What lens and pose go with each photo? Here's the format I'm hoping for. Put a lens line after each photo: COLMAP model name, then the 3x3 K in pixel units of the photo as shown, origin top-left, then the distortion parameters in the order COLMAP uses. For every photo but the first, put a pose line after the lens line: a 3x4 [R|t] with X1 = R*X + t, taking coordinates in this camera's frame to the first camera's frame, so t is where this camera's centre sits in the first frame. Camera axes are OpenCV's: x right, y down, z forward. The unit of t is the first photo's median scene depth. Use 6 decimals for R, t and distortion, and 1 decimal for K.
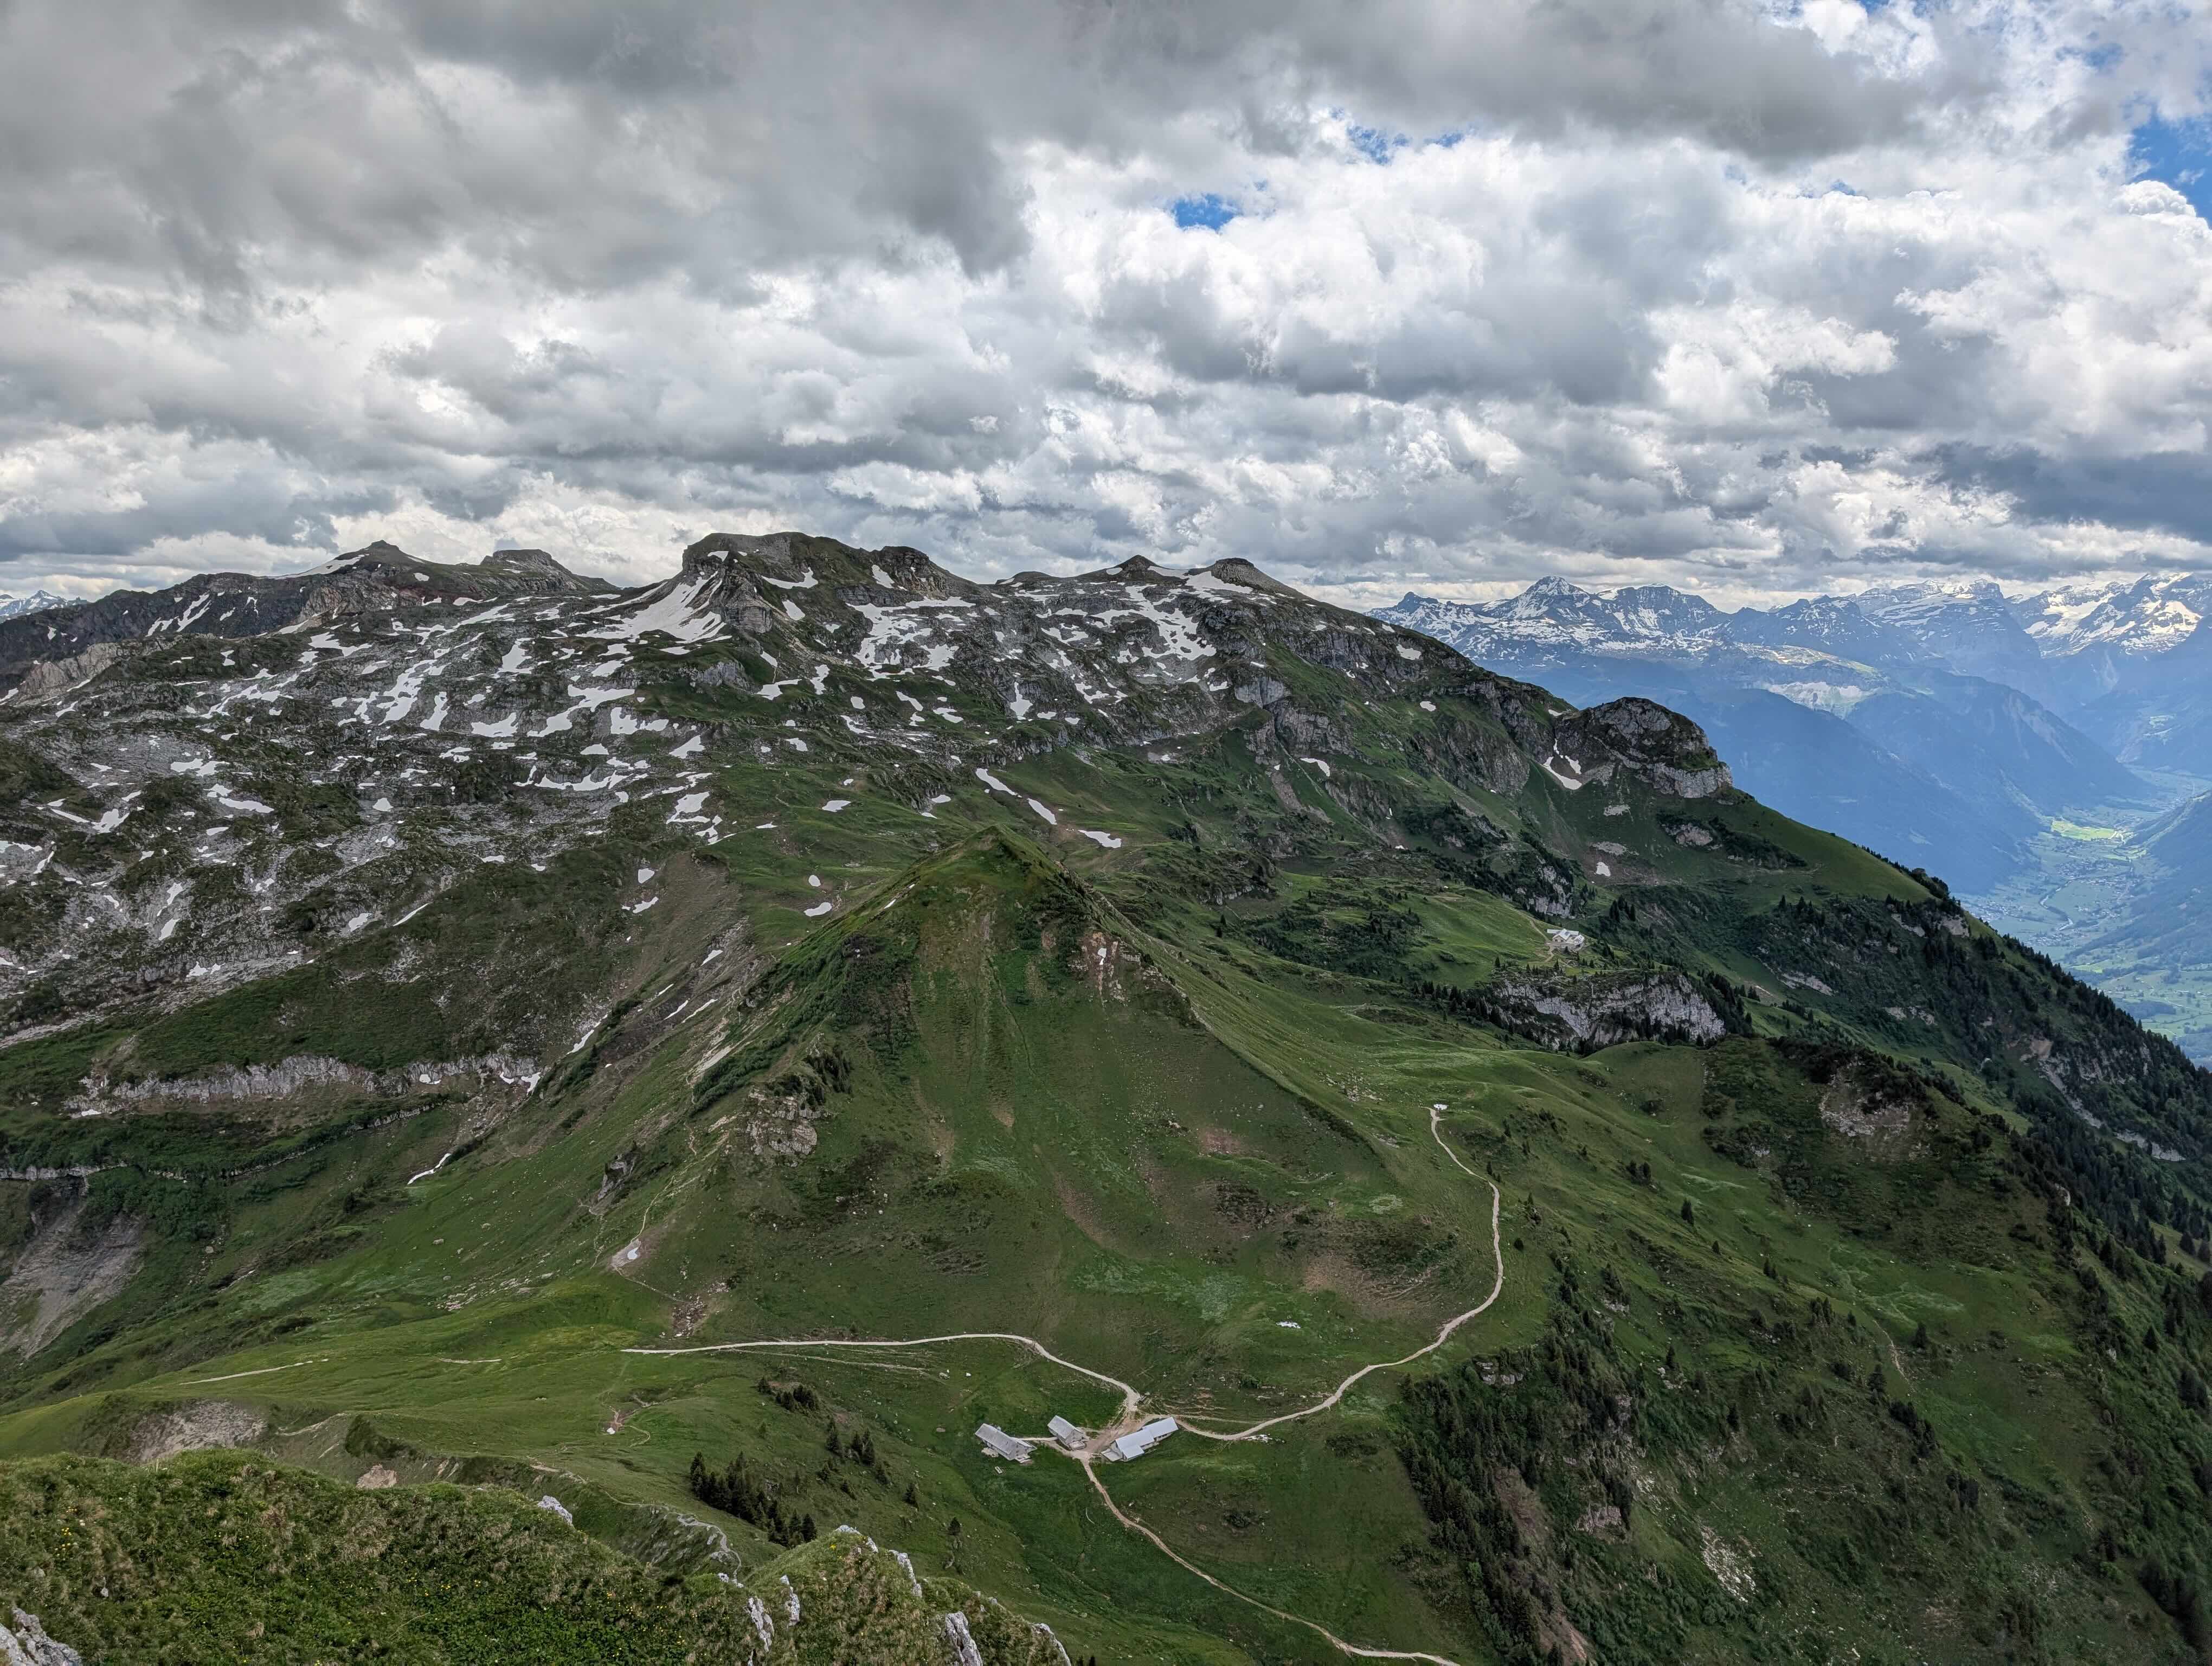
lens RADIAL K [[1600.8, 0, 1105.4], [0, 1600.8, 851.9], [0, 0, 1]] dist [0.034870, -0.030065]
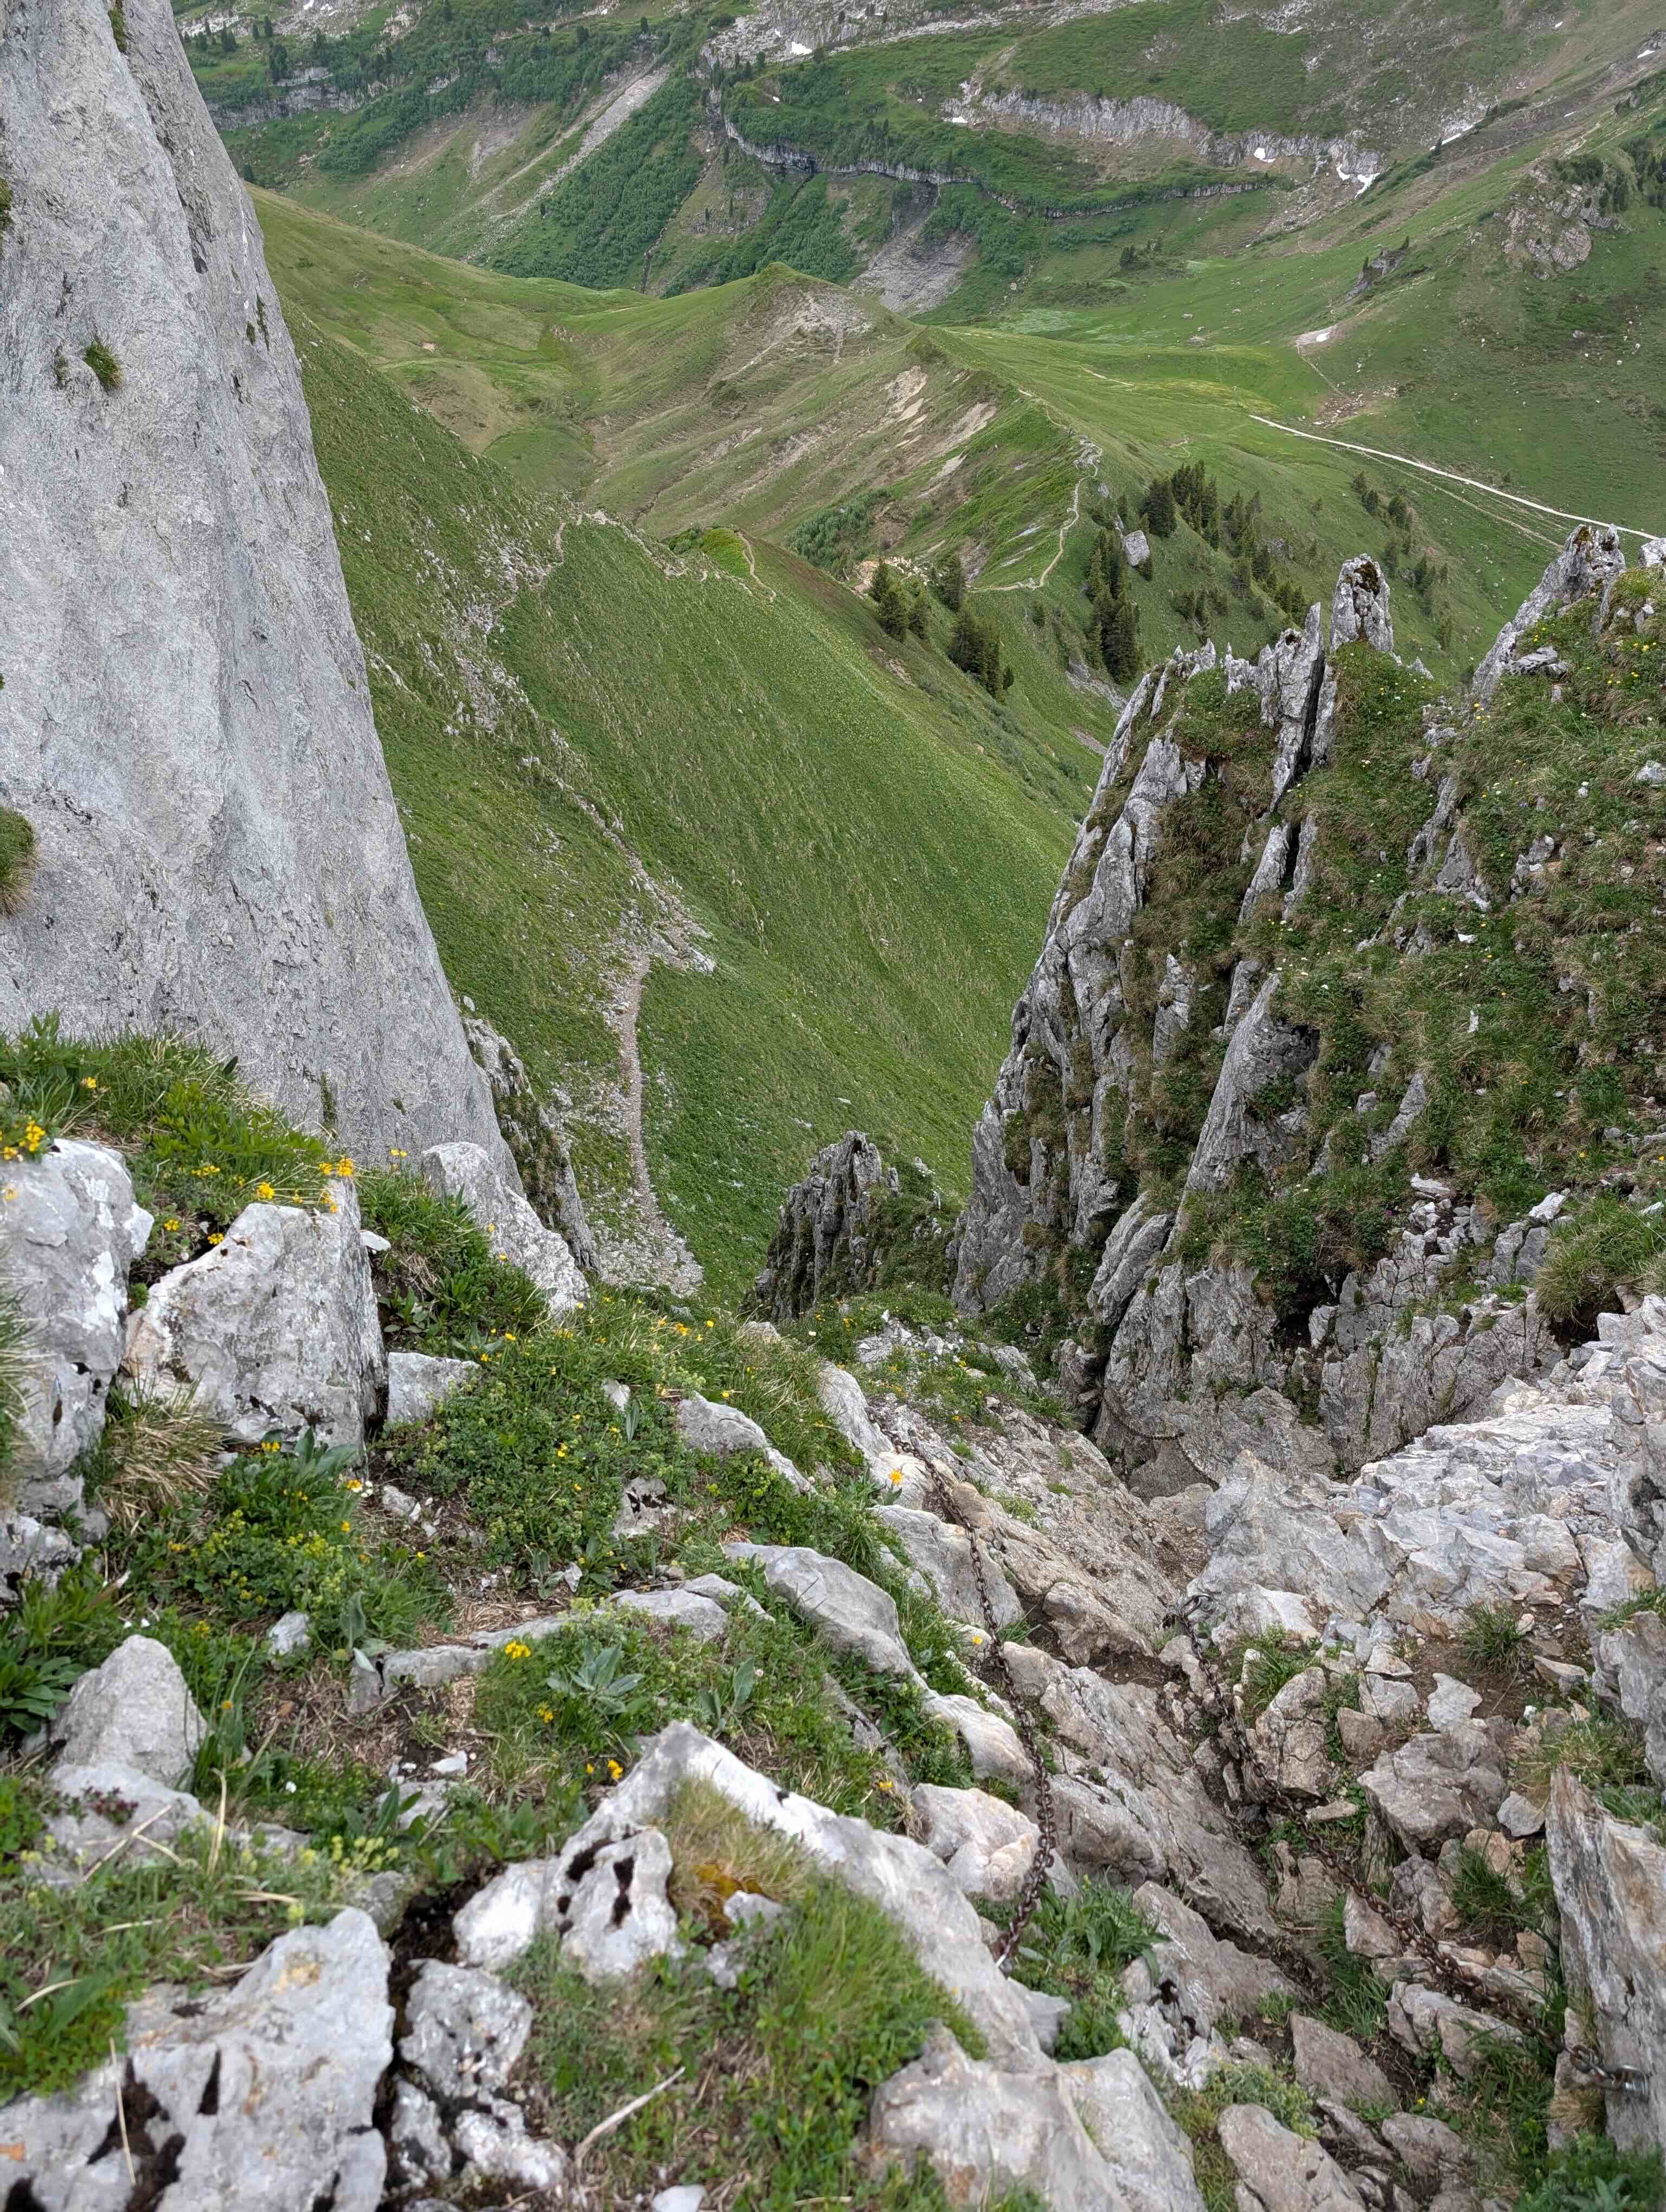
lens RADIAL K [[1600.8, 0, 831.0], [0, 1600.8, 1140.1], [0, 0, 1]] dist [0.034870, -0.030065]
pose [[0.727753, 0.480439, -0.489443, 0.116687], [-0.128768, 0.796666, 0.590544, 0.081797], [0.673643, -0.366745, 0.641641, 0.058076]]
